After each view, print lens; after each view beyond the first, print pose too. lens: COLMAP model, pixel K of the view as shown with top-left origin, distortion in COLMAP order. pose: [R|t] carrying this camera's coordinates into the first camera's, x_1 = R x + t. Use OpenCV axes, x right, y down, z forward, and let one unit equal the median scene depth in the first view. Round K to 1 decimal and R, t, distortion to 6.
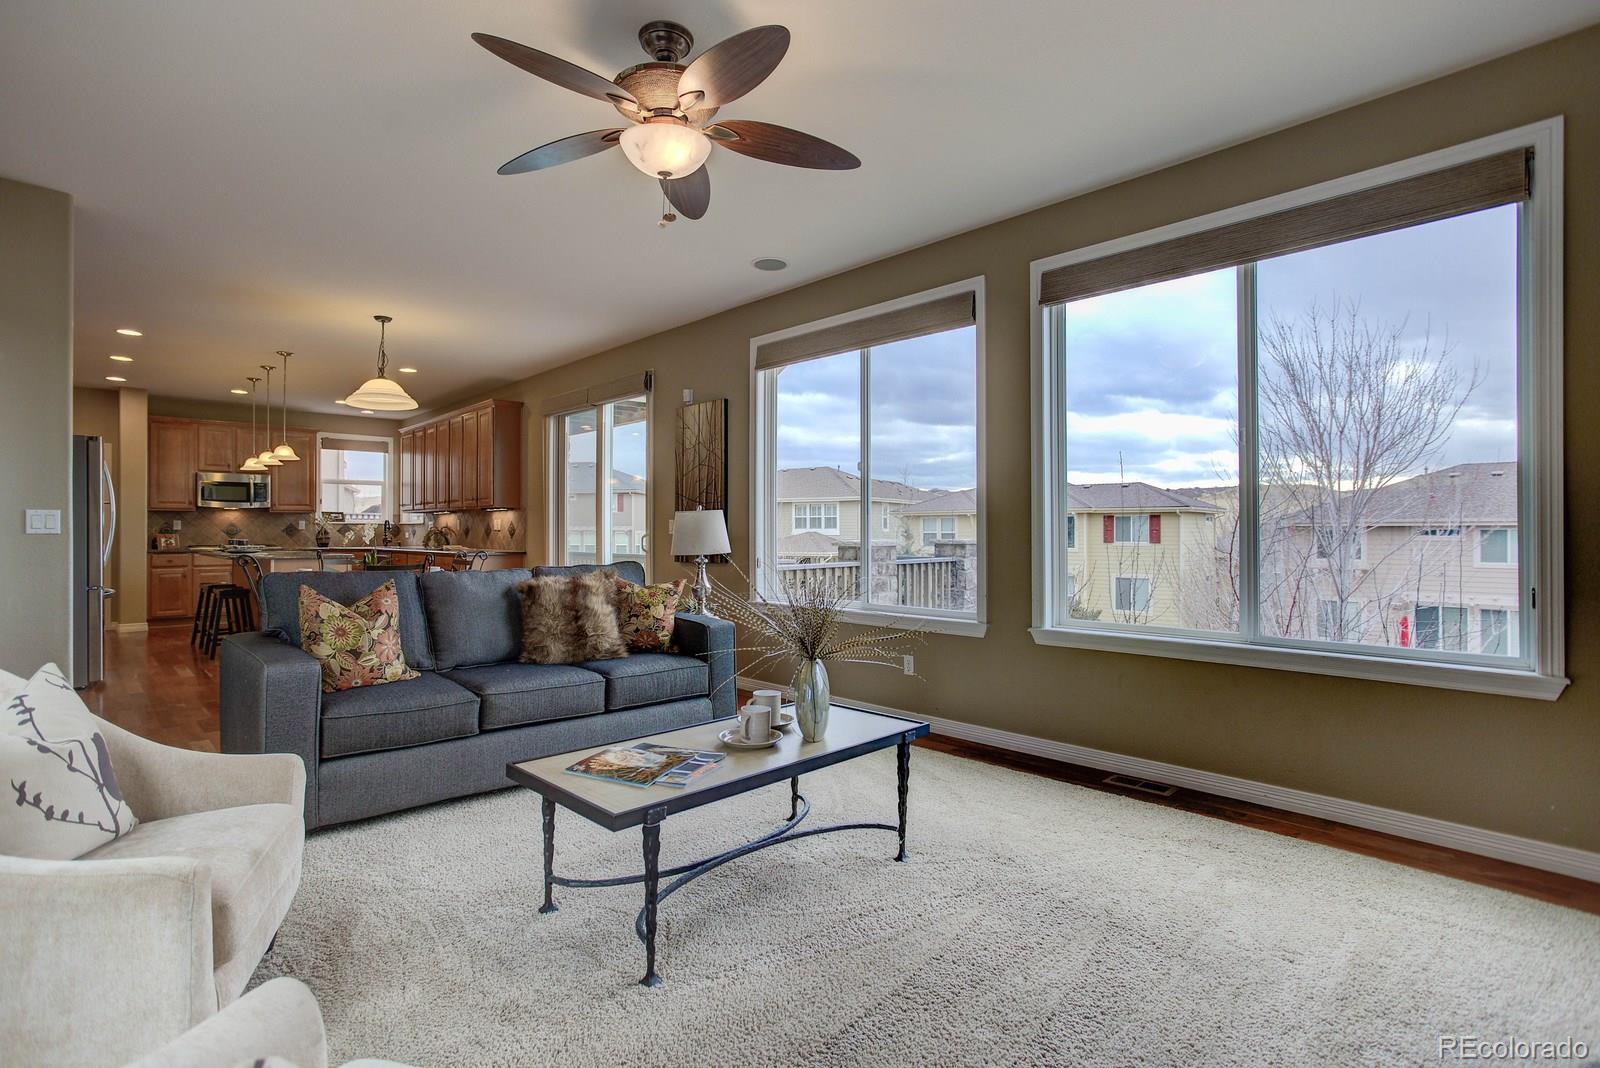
lens RADIAL K [[784.9, 0, 796.5], [0, 784.9, 527.1], [0, 0, 1]] dist [-0.028300, 0.012635]
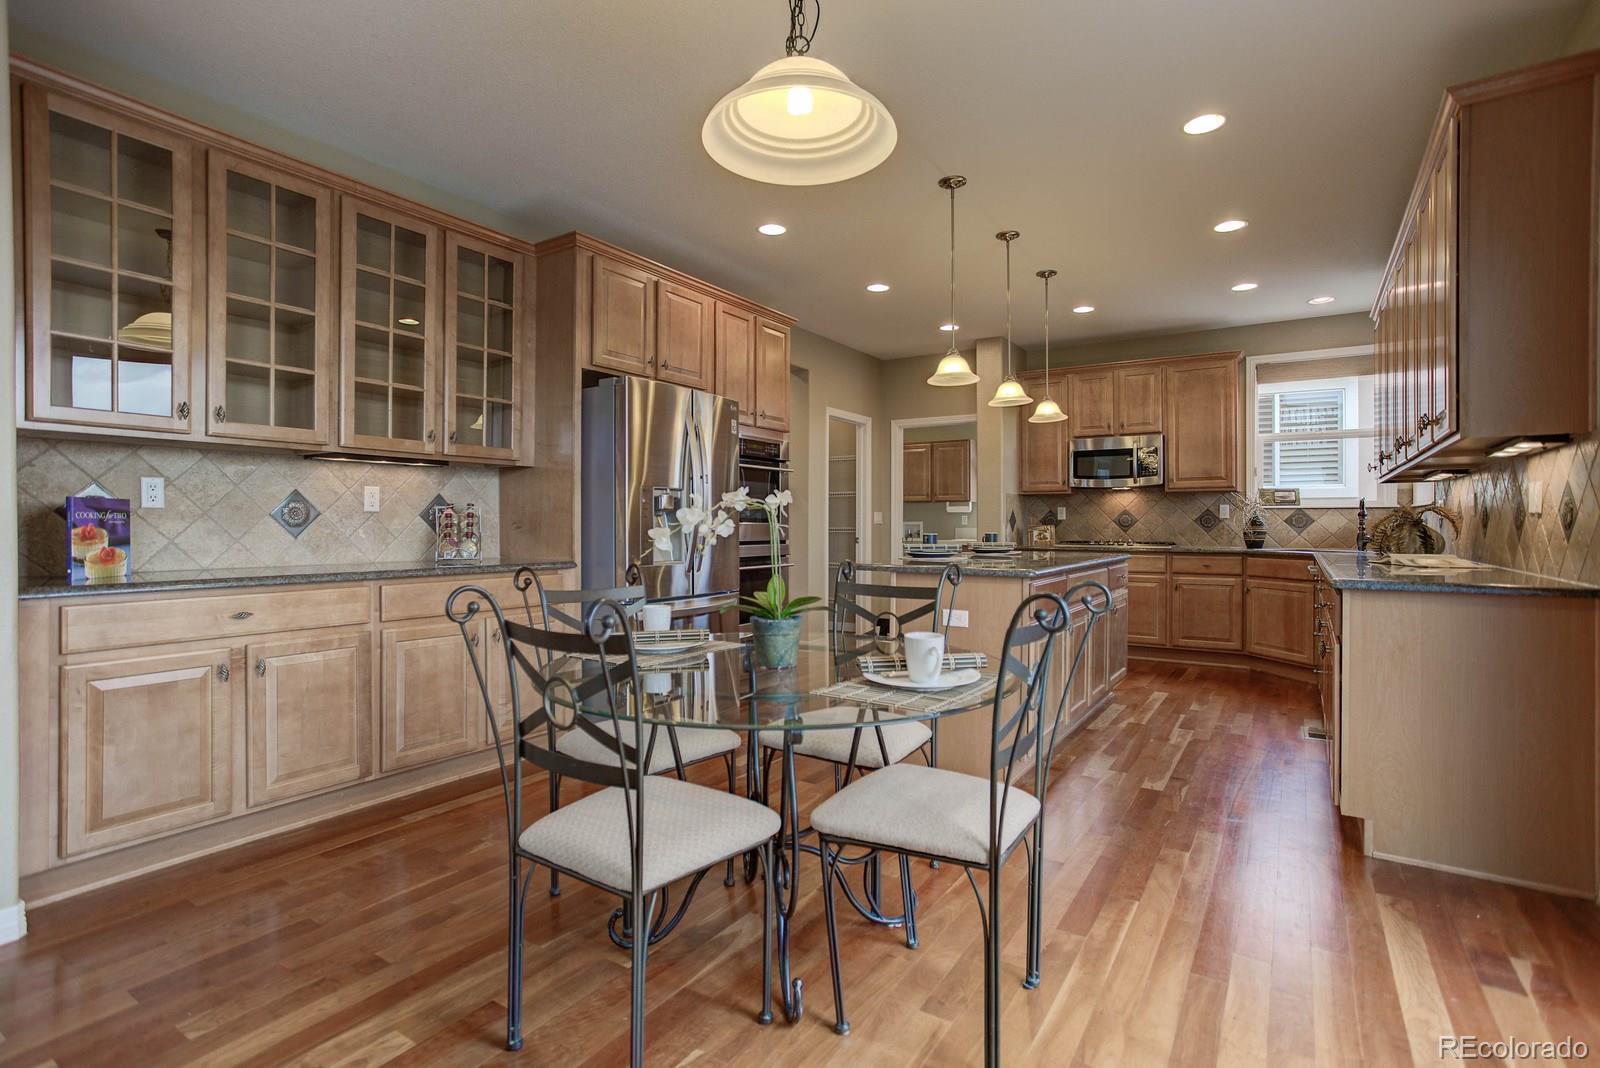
lens RADIAL K [[784.9, 0, 797.1], [0, 784.9, 531.3], [0, 0, 1]] dist [-0.028300, 0.012635]
pose [[0.224339, 0.008238, -0.974476, -0.118760], [0.000730, 0.999963, 0.008621, 0.008090], [0.974511, -0.002645, 0.224325, 0.584401]]
